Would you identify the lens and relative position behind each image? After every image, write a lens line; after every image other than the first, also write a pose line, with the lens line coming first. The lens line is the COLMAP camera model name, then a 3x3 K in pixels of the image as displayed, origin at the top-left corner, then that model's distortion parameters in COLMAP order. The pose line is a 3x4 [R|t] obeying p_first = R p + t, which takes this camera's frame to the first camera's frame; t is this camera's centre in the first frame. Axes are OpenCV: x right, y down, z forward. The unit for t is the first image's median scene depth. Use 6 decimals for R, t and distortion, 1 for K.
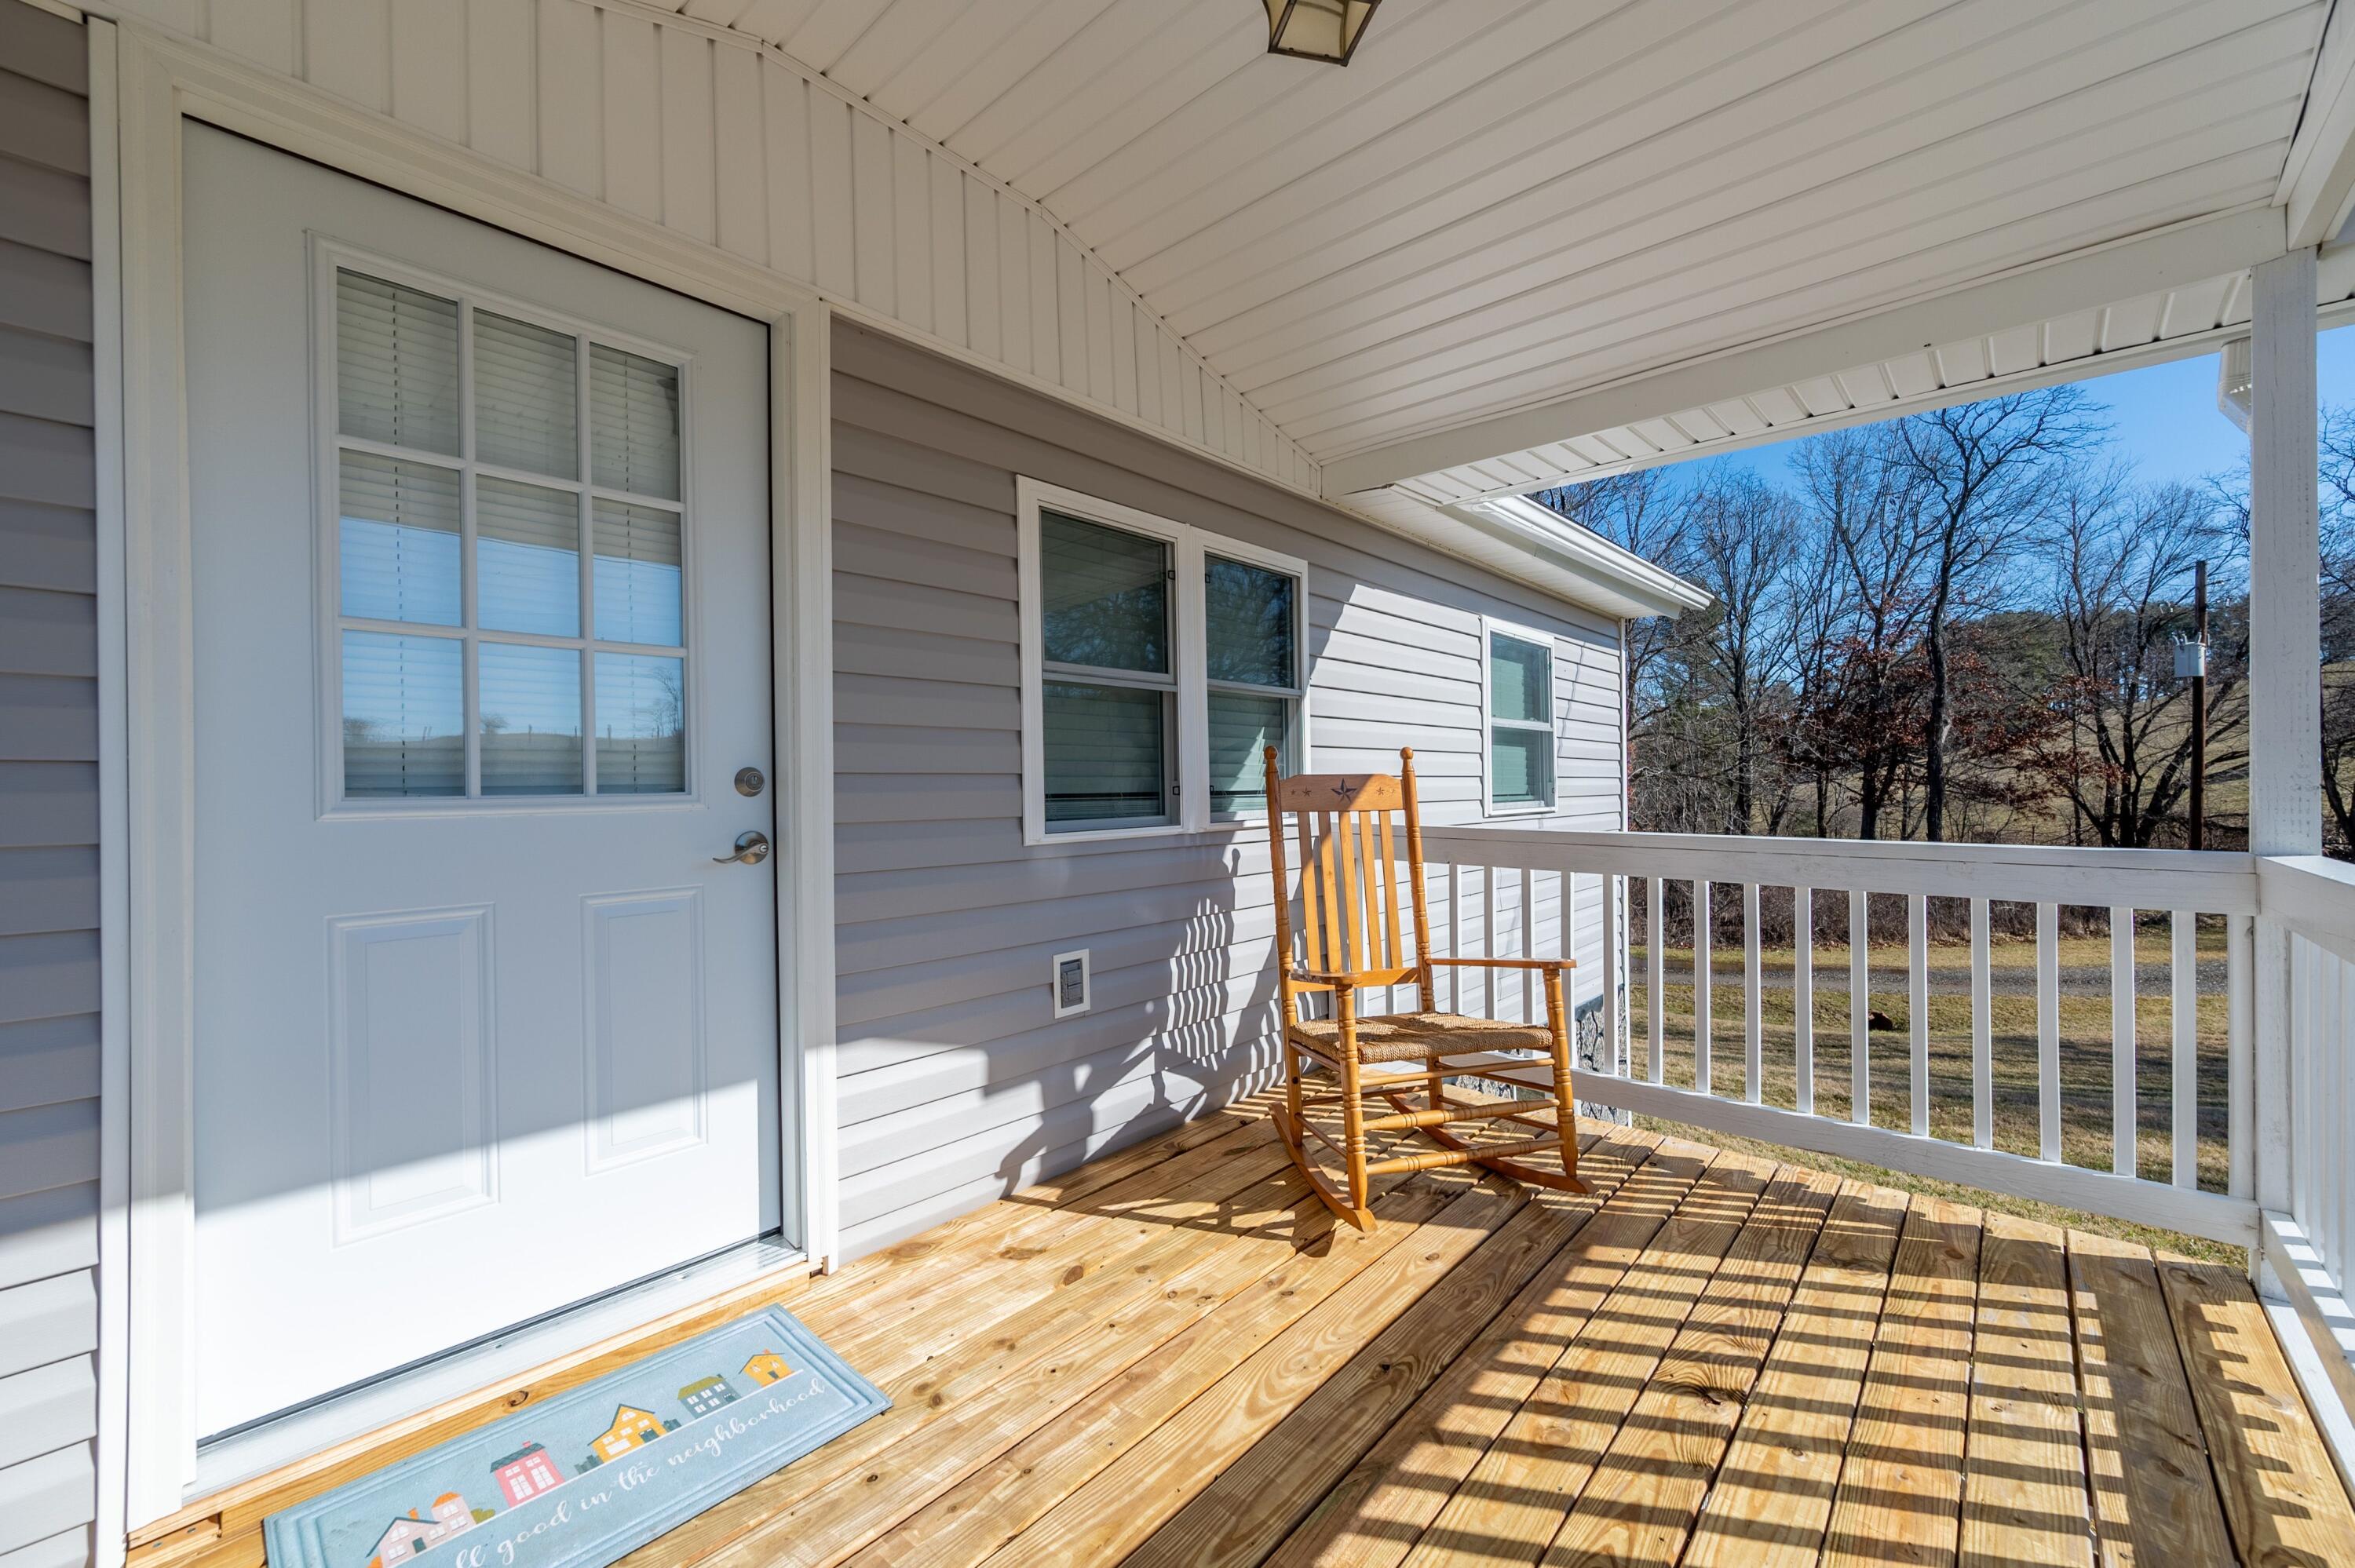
lens RADIAL K [[926.7, 0, 1186.6], [0, 926.7, 784.3], [0, 0, 1]] dist [0.000601, -0.000430]
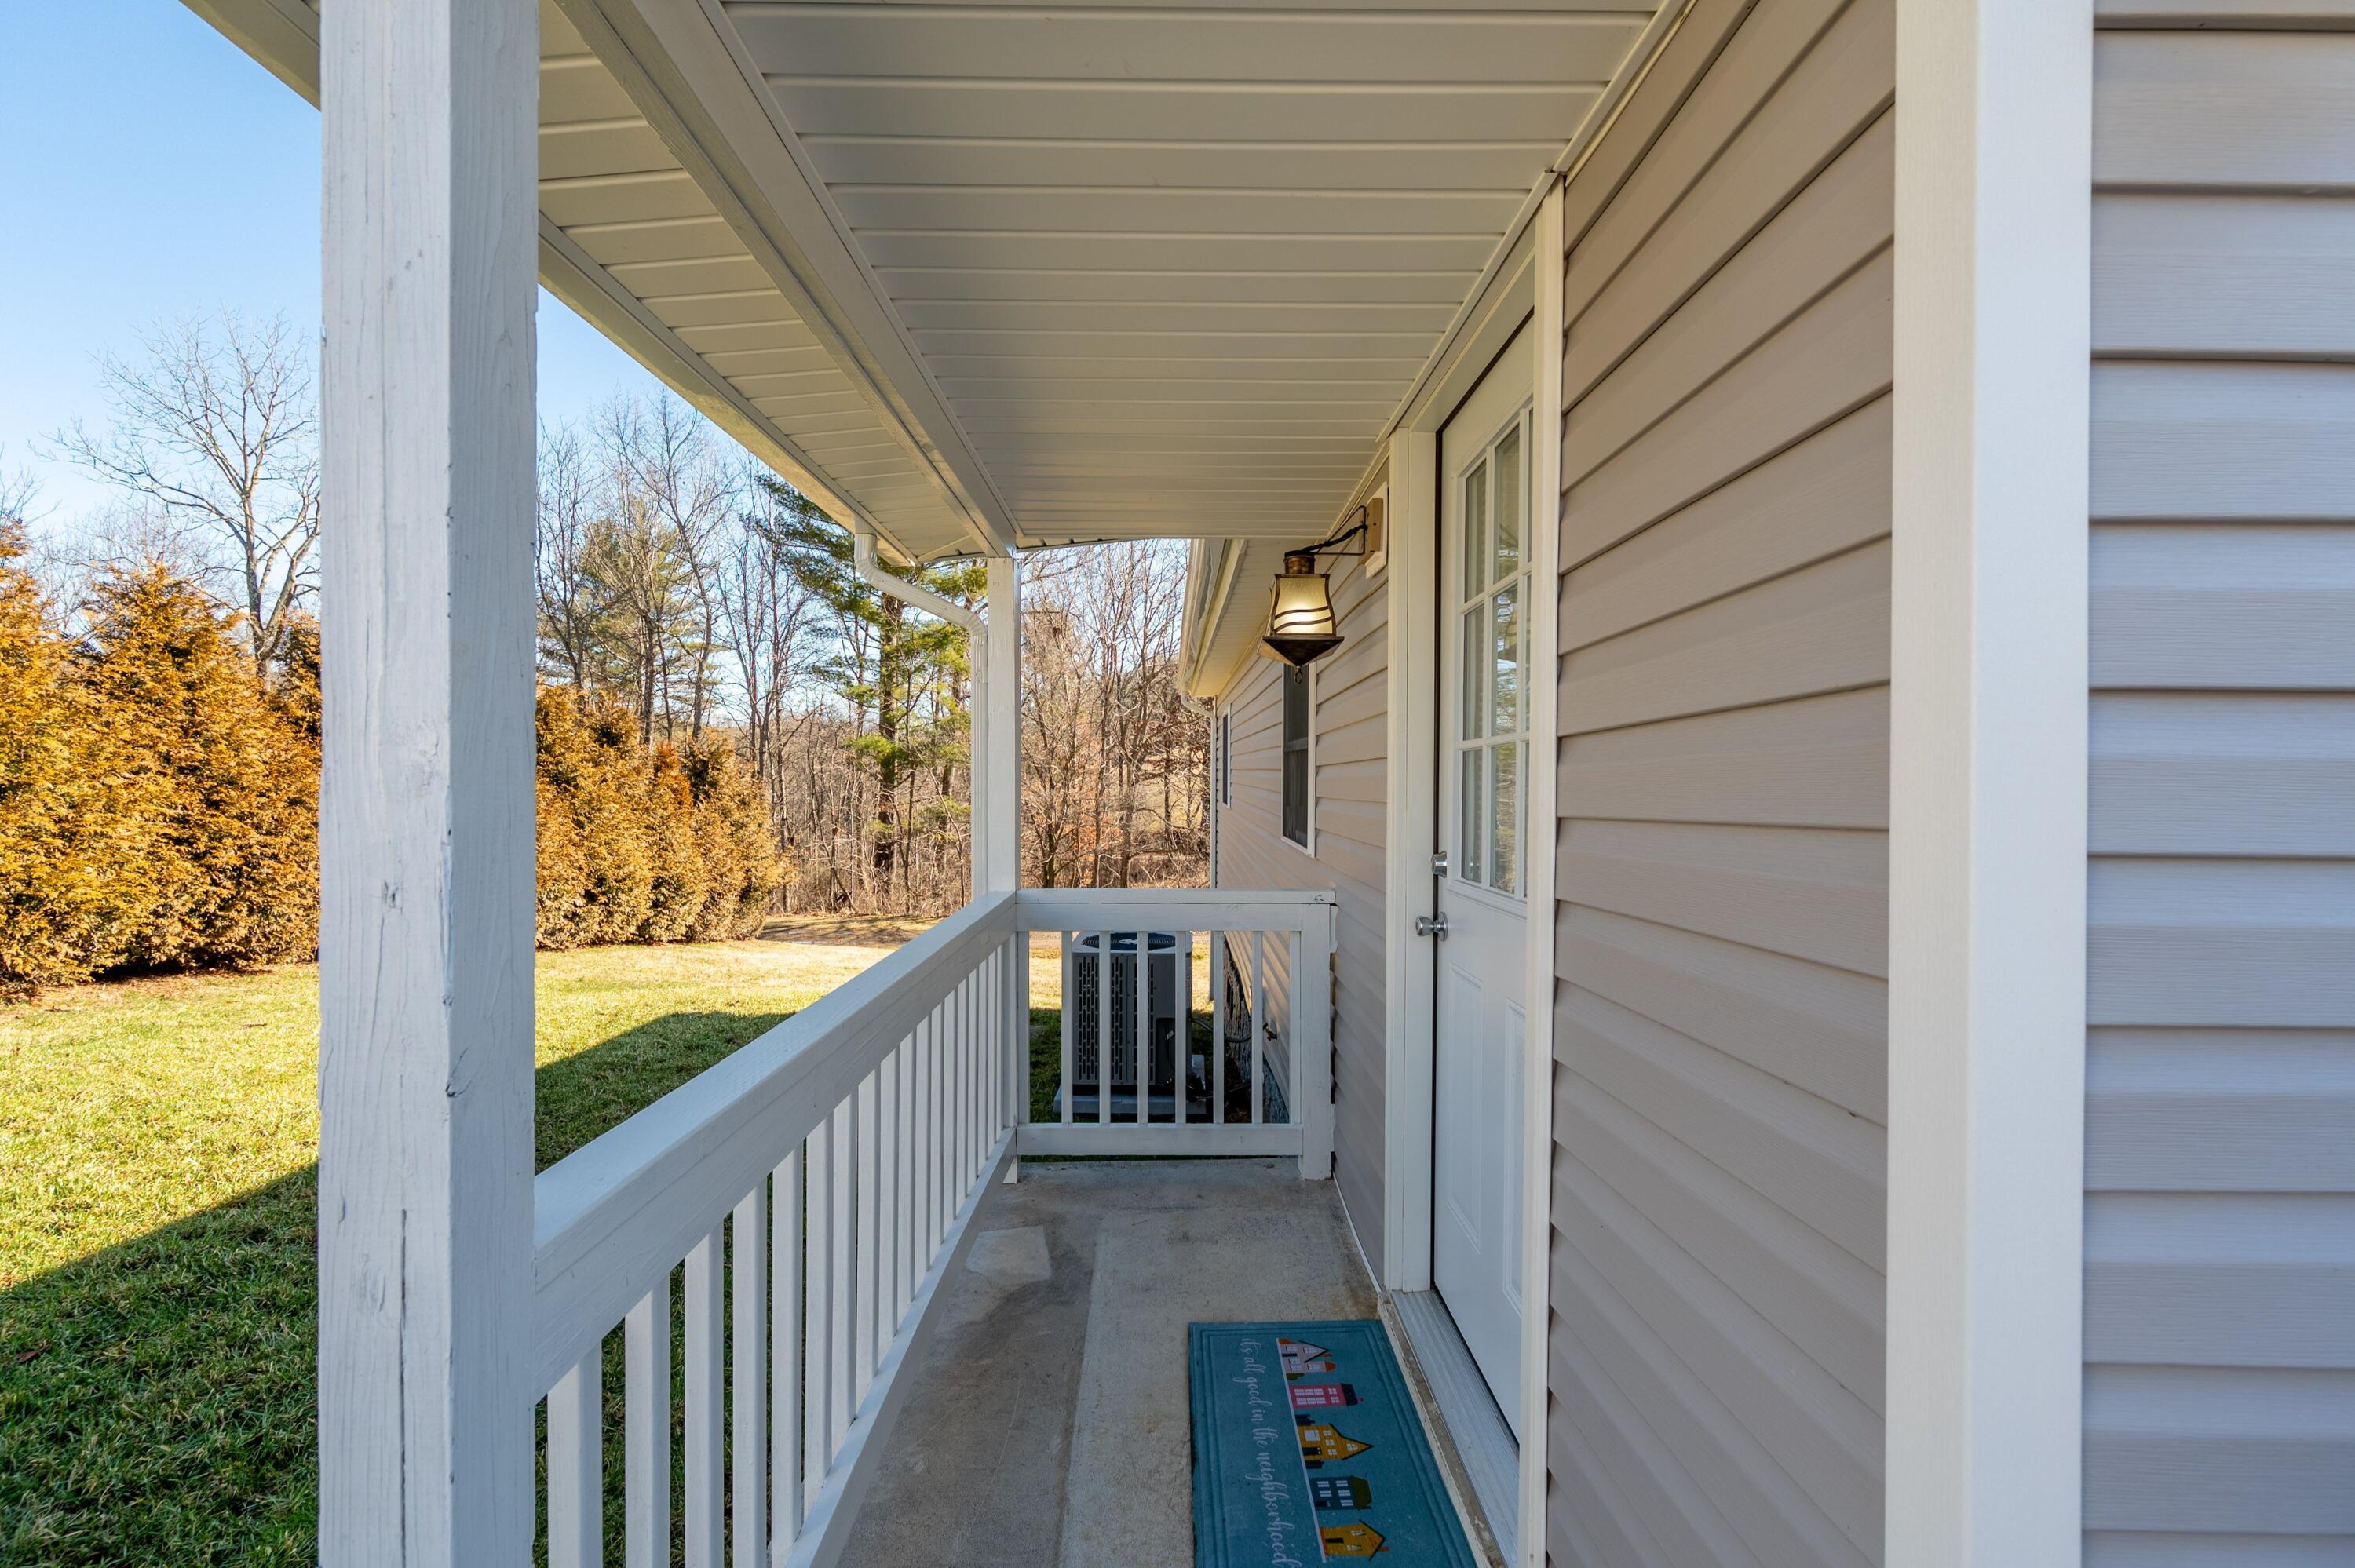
lens RADIAL K [[926.7, 0, 1184.5], [0, 926.7, 780.7], [0, 0, 1]] dist [0.000601, -0.000430]
pose [[-0.727453, 0.002014, -0.686154, 0.220729], [0.004986, 0.999985, -0.002350, -0.090106], [0.686139, -0.005131, -0.727452, 1.164419]]
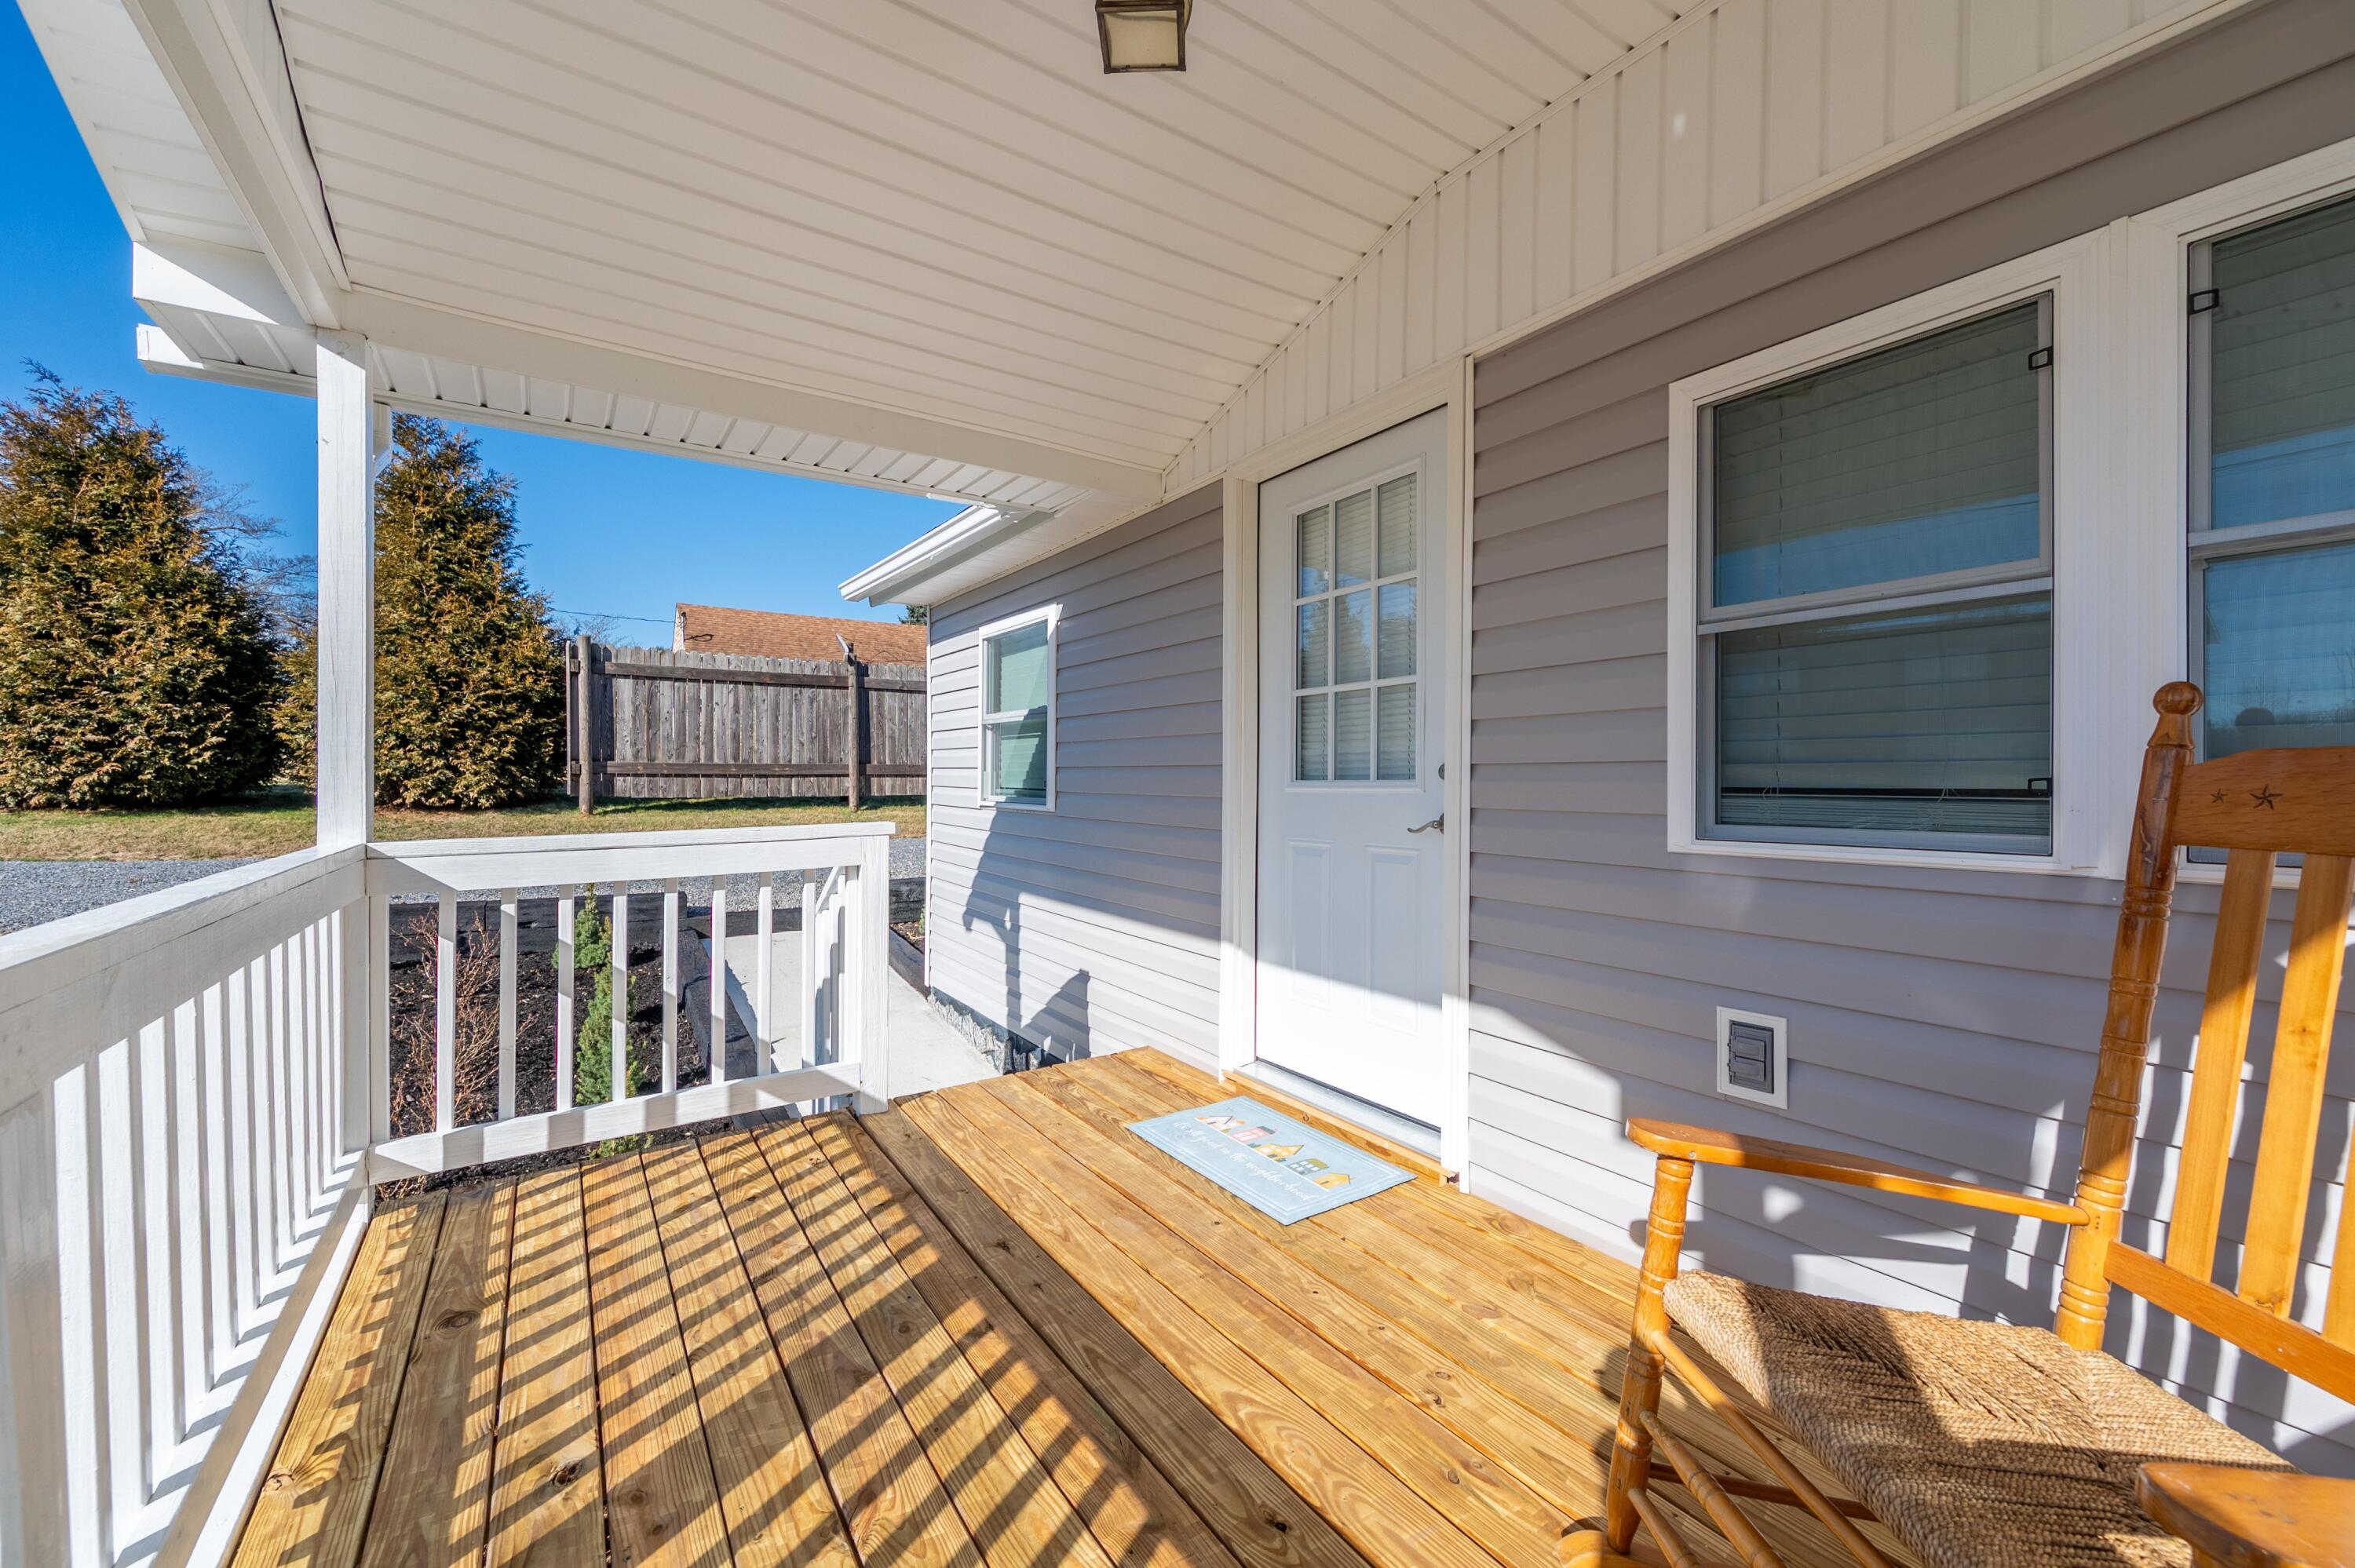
lens RADIAL K [[926.7, 0, 1167.9], [0, 926.7, 782.3], [0, 0, 1]] dist [0.000601, -0.000430]
pose [[-0.256468, 0.012638, -0.966470, 0.743321], [0.004179, 0.999920, 0.011967, -0.004685], [0.966544, -0.000970, -0.256500, 0.837892]]
